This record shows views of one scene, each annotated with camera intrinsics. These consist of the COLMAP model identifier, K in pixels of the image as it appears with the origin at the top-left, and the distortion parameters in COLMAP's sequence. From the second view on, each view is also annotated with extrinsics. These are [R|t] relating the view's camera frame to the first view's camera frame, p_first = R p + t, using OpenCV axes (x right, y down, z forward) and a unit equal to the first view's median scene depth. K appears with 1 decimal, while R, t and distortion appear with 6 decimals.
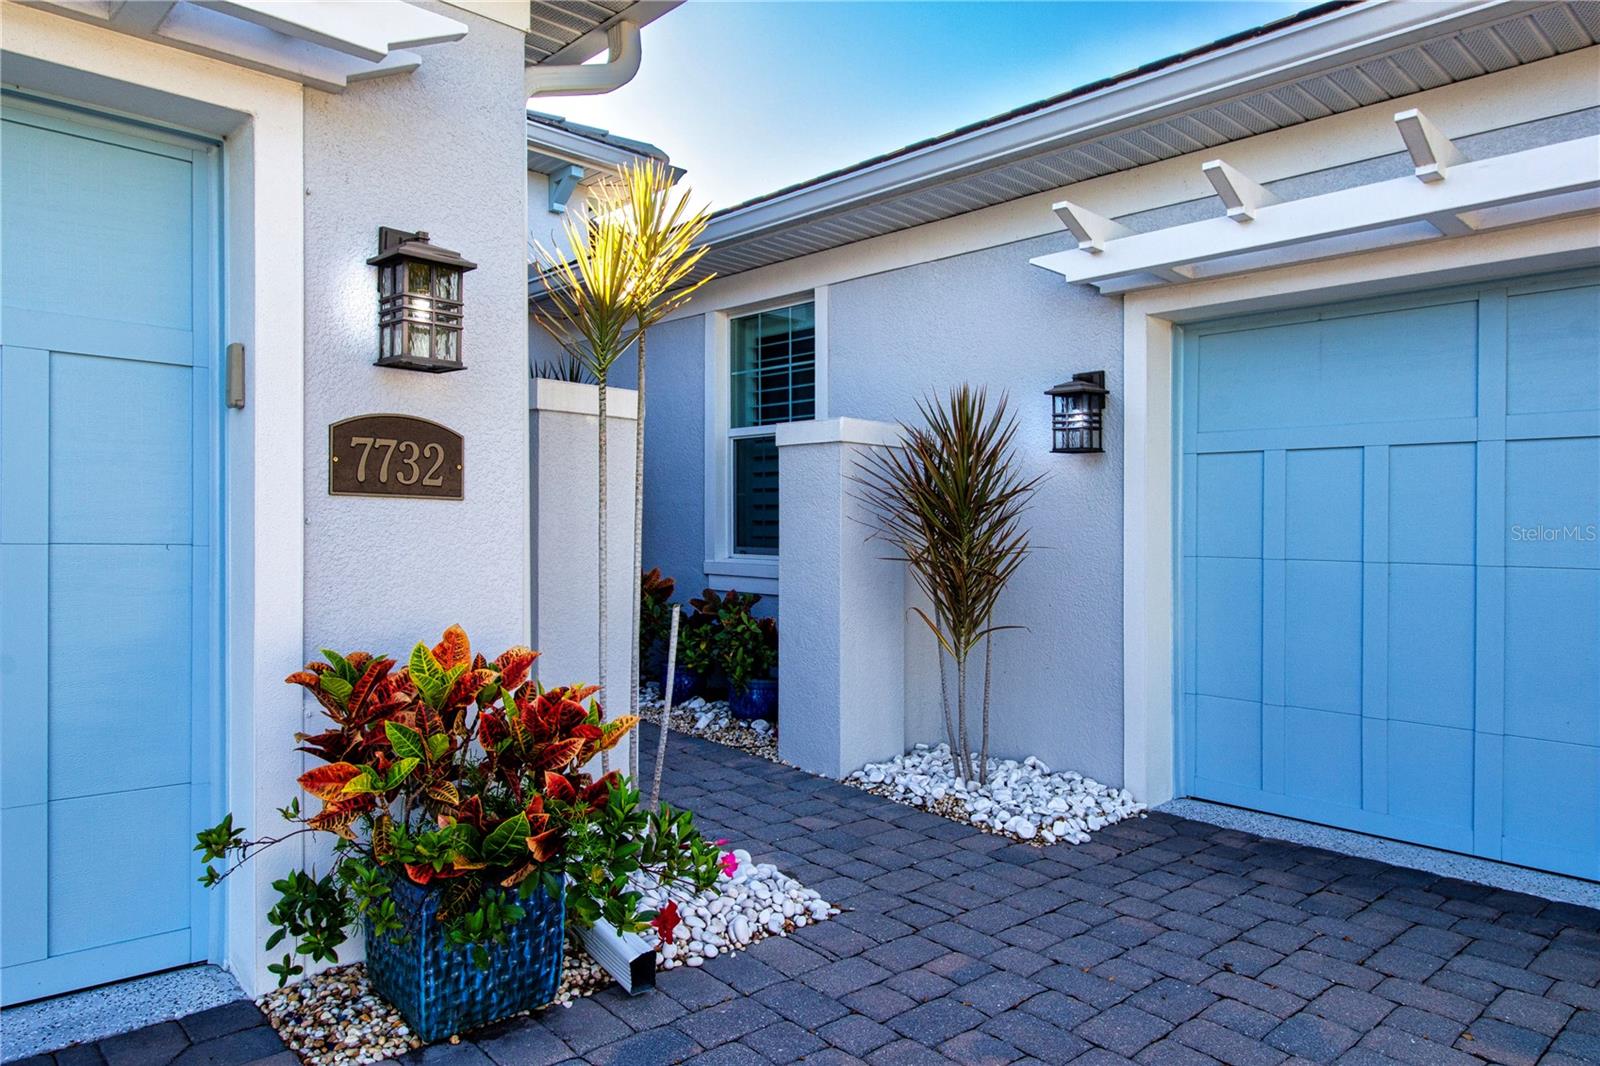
lens RADIAL K [[1053.7, 0, 800.5], [0, 1053.7, 513.1], [0, 0, 1]] dist [-0.005863, -0.001148]
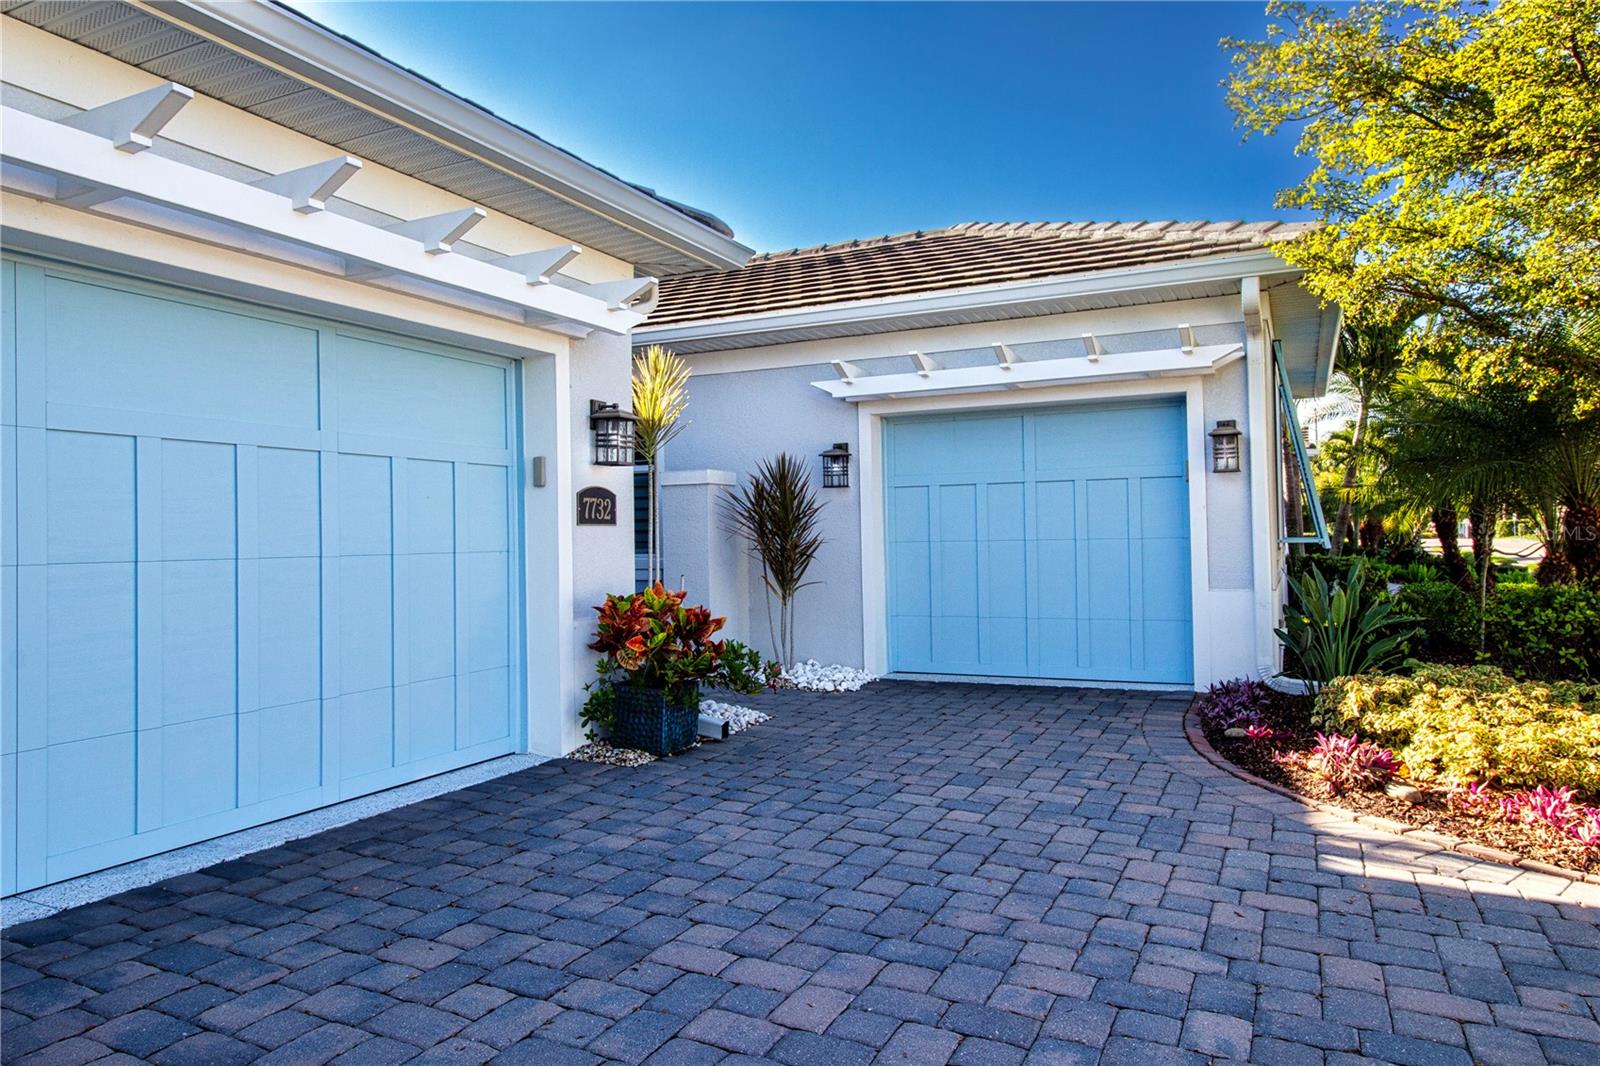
lens RADIAL K [[1053.7, 0, 800.5], [0, 1053.7, 513.1], [0, 0, 1]] dist [-0.005863, -0.001148]
pose [[0.927827, -0.028491, 0.371921, -0.515154], [0.029518, 0.999560, 0.002932, -0.022259], [-0.371841, 0.008258, 0.928260, -0.731362]]
